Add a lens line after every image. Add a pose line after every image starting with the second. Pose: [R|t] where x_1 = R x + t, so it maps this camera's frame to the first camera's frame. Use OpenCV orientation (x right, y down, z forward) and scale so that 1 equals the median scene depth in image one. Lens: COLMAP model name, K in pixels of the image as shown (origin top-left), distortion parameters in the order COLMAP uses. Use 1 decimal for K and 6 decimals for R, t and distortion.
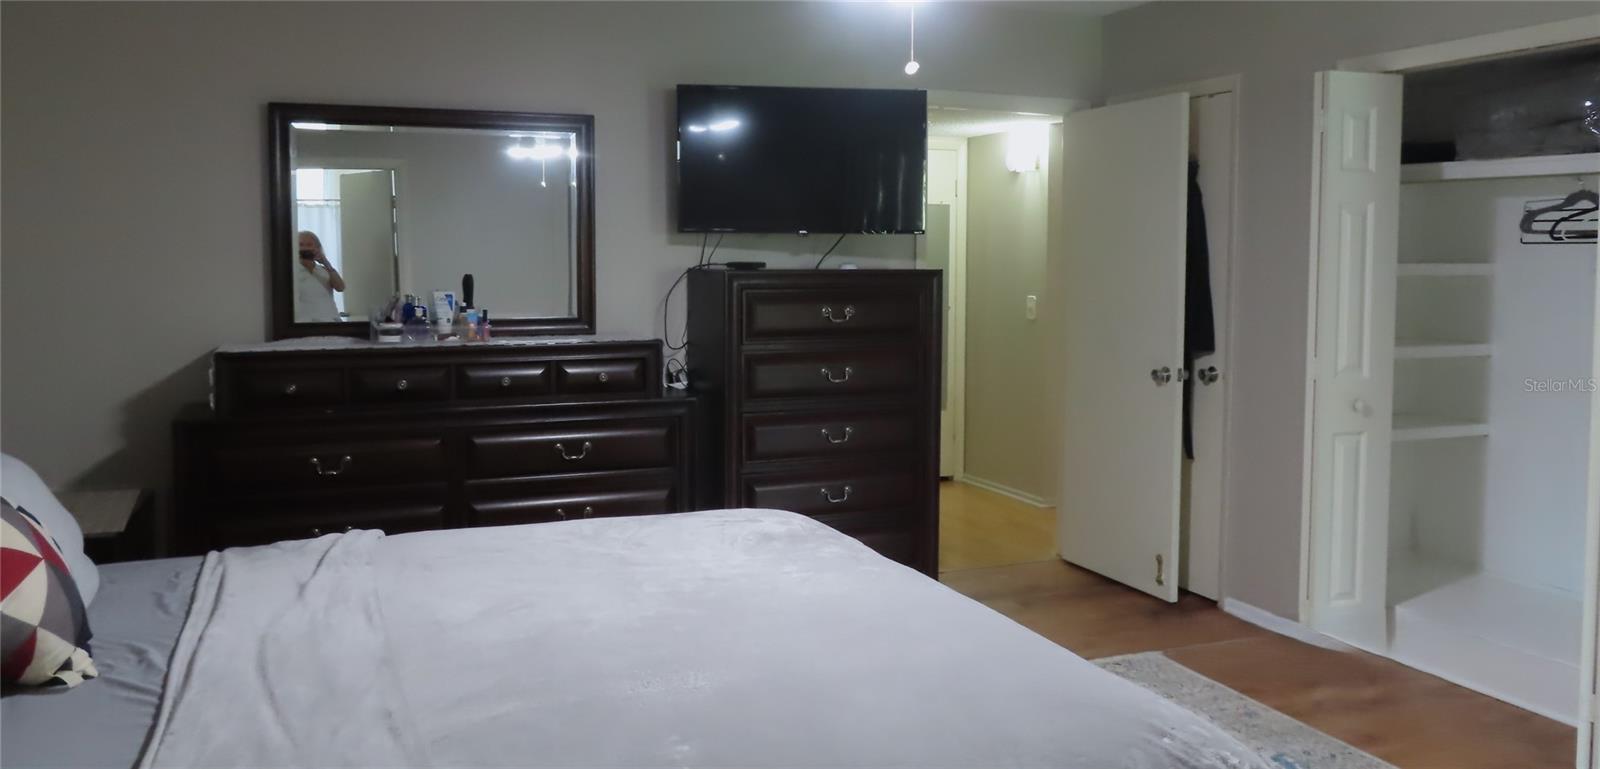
lens RADIAL K [[1204.9, 0, 803.6], [0, 1204.9, 322.5], [0, 0, 1]] dist [-0.001462, 0.002837]
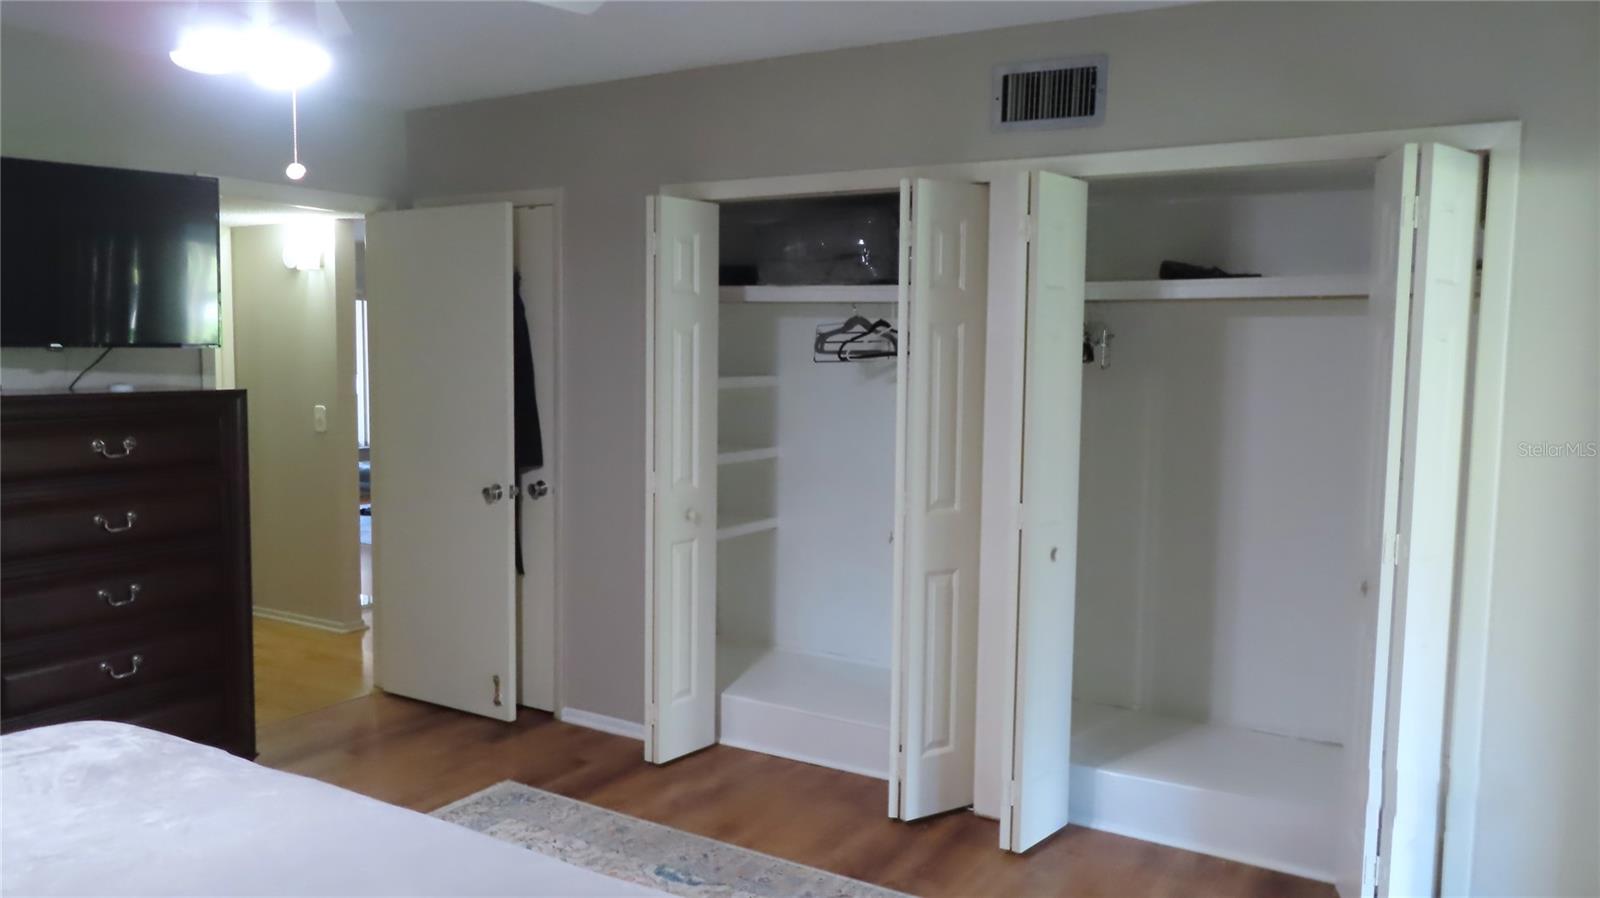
lens RADIAL K [[1182.6, 0, 800.0], [0, 1182.6, 449.0], [0, 0, 1]] dist [-0.004136, -0.004435]
pose [[0.815326, -0.047020, 0.577090, -0.056996], [0.027971, 0.998732, 0.041856, -0.028283], [-0.578326, -0.017985, 0.815607, 0.090589]]
